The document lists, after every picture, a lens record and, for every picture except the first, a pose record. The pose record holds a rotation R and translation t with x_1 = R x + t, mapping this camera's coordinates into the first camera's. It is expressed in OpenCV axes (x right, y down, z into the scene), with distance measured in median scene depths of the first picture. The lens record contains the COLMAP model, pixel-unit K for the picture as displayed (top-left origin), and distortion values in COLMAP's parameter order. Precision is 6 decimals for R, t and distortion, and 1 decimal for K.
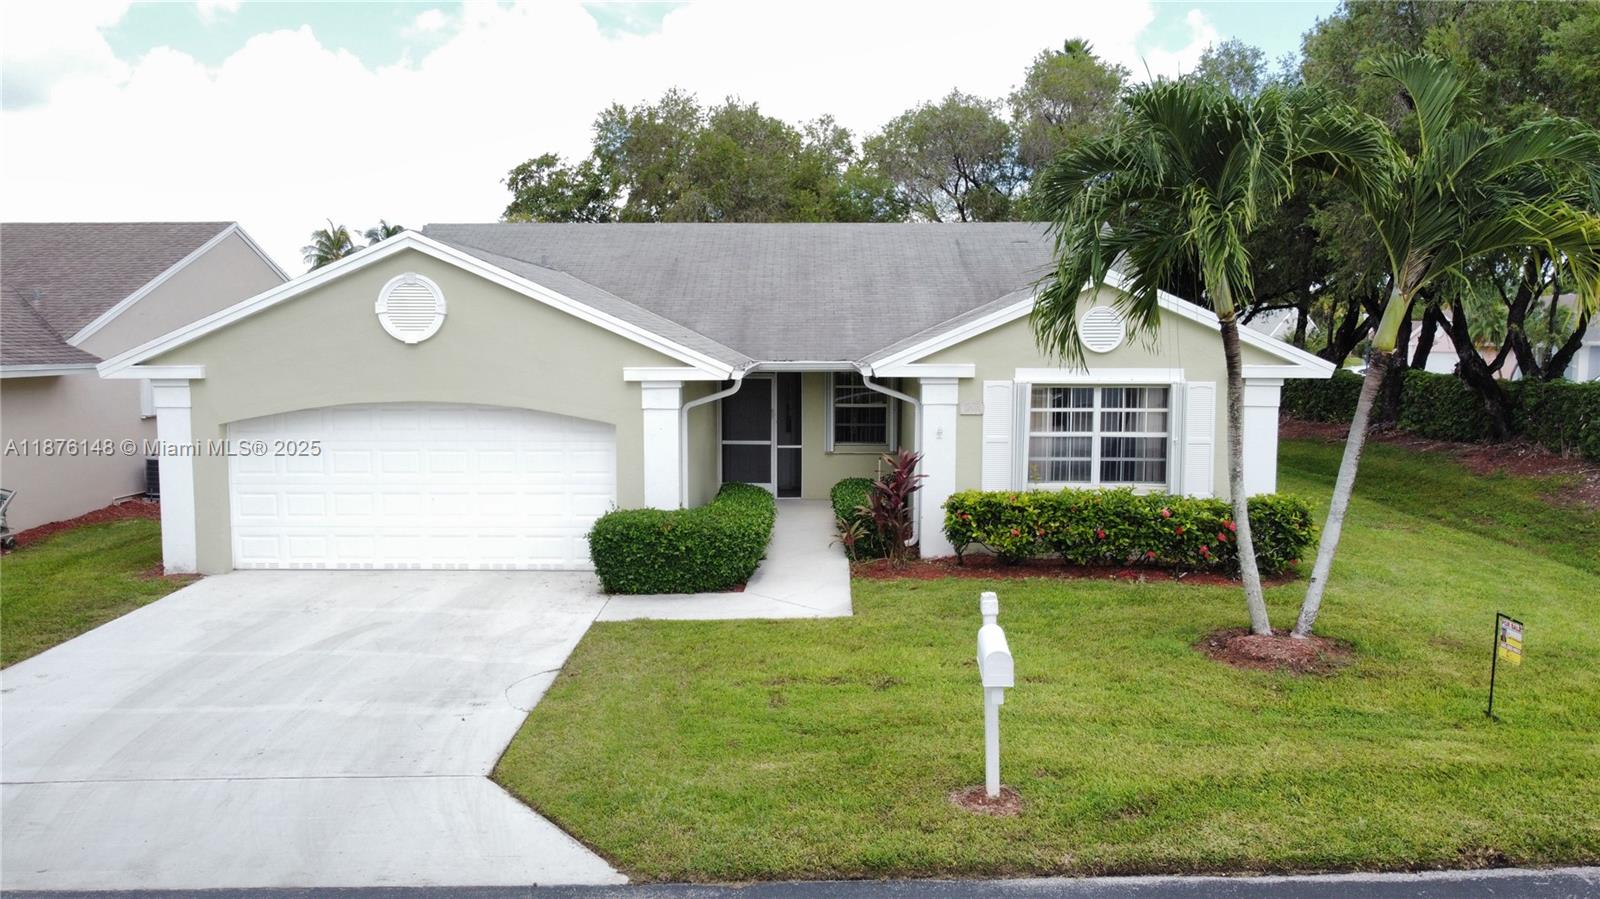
lens RADIAL K [[1212.5, 0, 799.3], [0, 1212.5, 450.6], [0, 0, 1]] dist [0.001118, -0.003419]
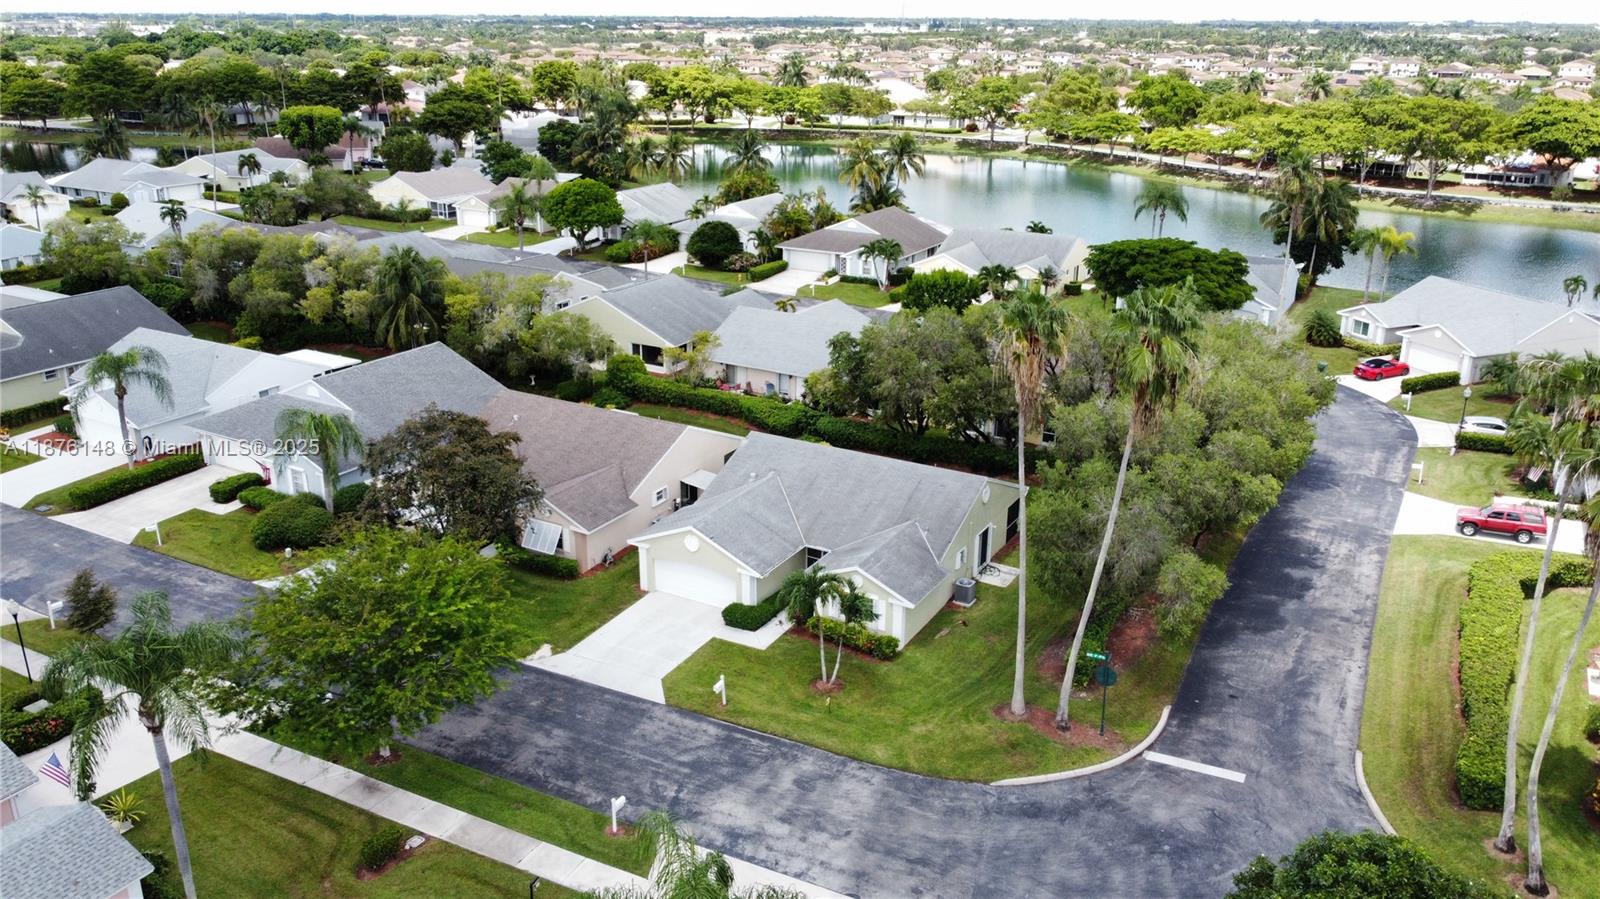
lens RADIAL K [[1212.5, 0, 795.5], [0, 1212.5, 440.3], [0, 0, 1]] dist [0.001118, -0.003419]
pose [[0.878406, 0.163564, -0.449055, 1.688305], [-0.051343, 0.966470, 0.251594, -1.443959], [0.475150, -0.197946, 0.857351, -2.153888]]
